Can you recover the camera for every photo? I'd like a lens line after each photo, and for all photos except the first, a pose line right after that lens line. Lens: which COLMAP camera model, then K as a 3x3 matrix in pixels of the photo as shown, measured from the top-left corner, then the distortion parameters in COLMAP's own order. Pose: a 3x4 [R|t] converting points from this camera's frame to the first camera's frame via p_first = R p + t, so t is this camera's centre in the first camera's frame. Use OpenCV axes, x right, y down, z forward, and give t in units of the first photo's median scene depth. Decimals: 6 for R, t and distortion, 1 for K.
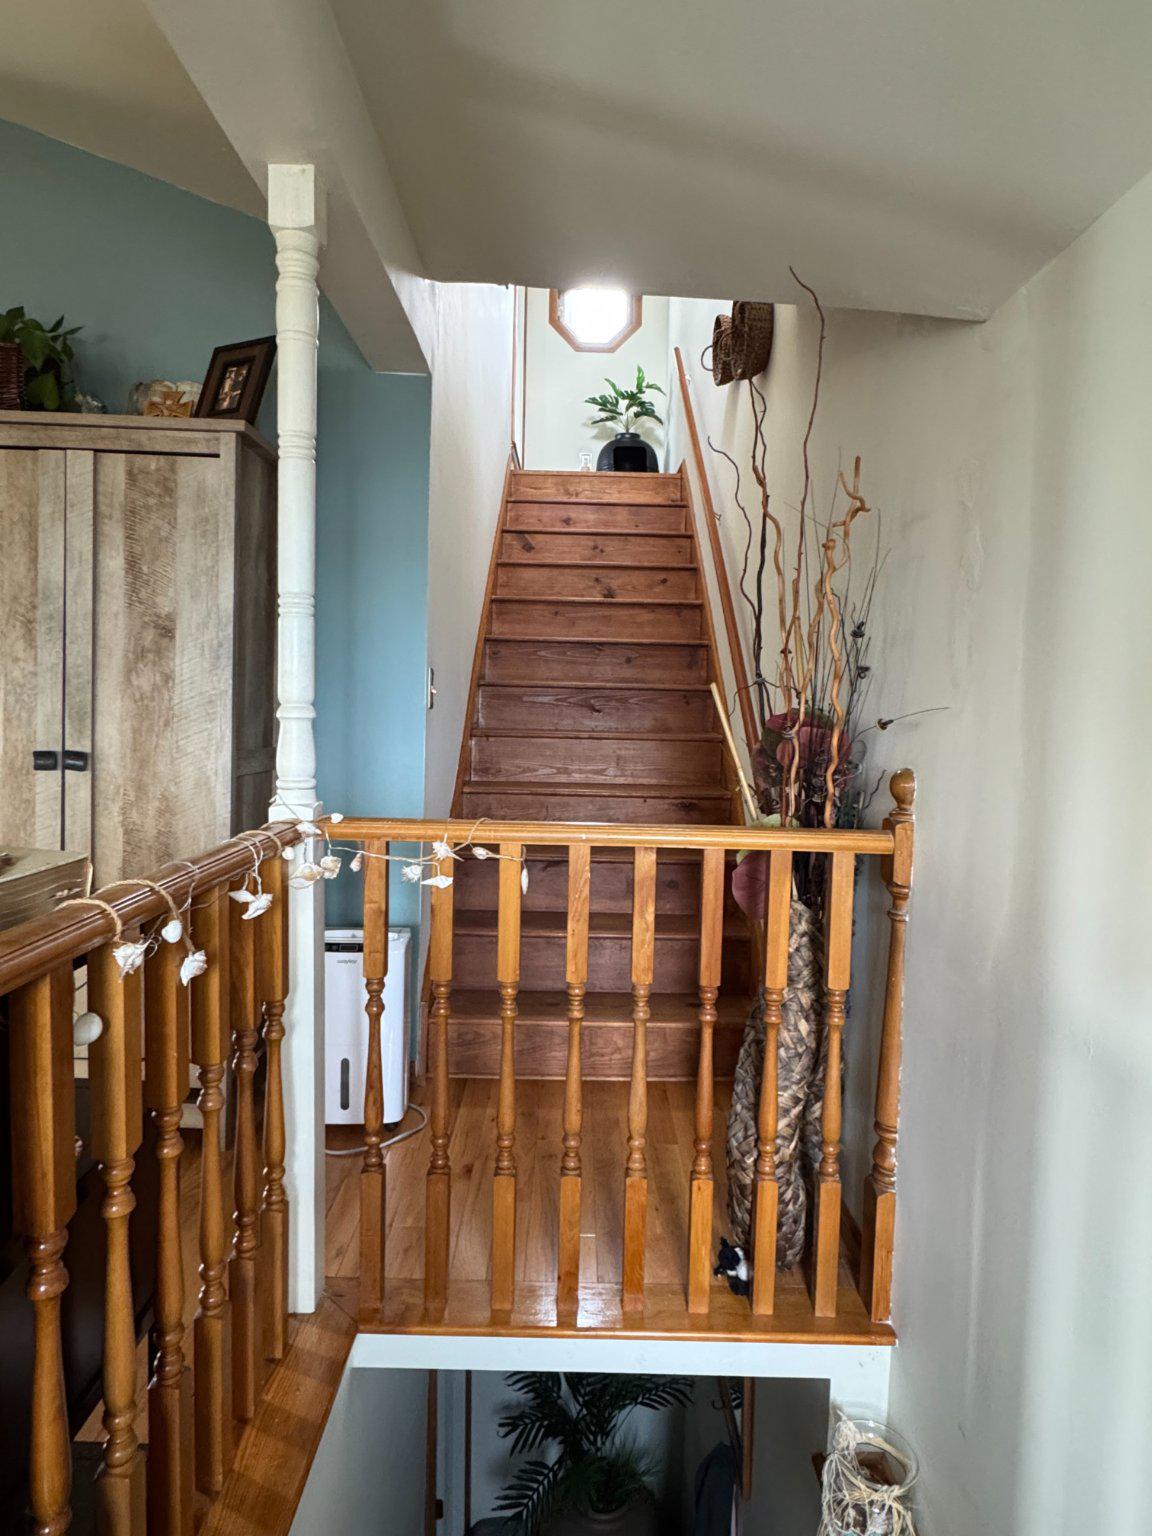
lens RADIAL K [[888.4, 0, 577.5], [0, 888.4, 761.7], [0, 0, 1]] dist [-0.005644, 0.003663]
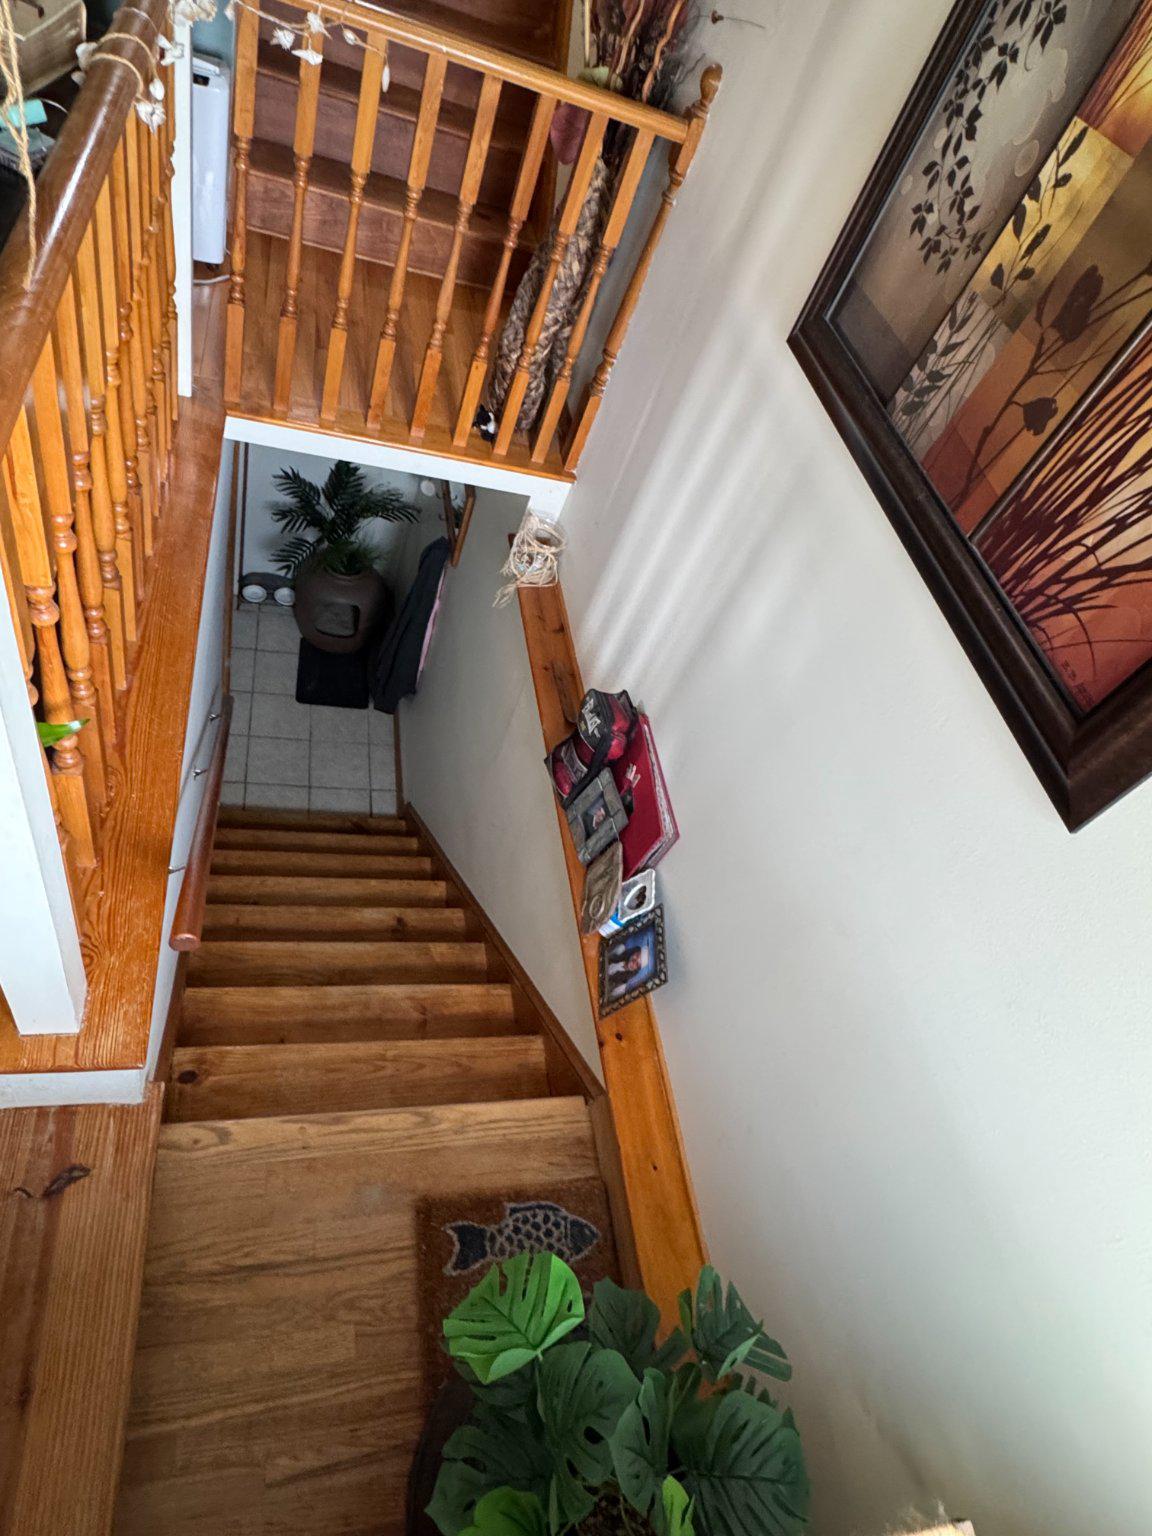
lens RADIAL K [[888.4, 0, 575.5], [0, 888.4, 761.6], [0, 0, 1]] dist [-0.005644, 0.003663]
pose [[0.942163, 0.059140, 0.329895, -0.145516], [-0.285800, 0.655904, 0.698647, -0.149280], [-0.175061, -0.752524, 0.634871, -0.415454]]
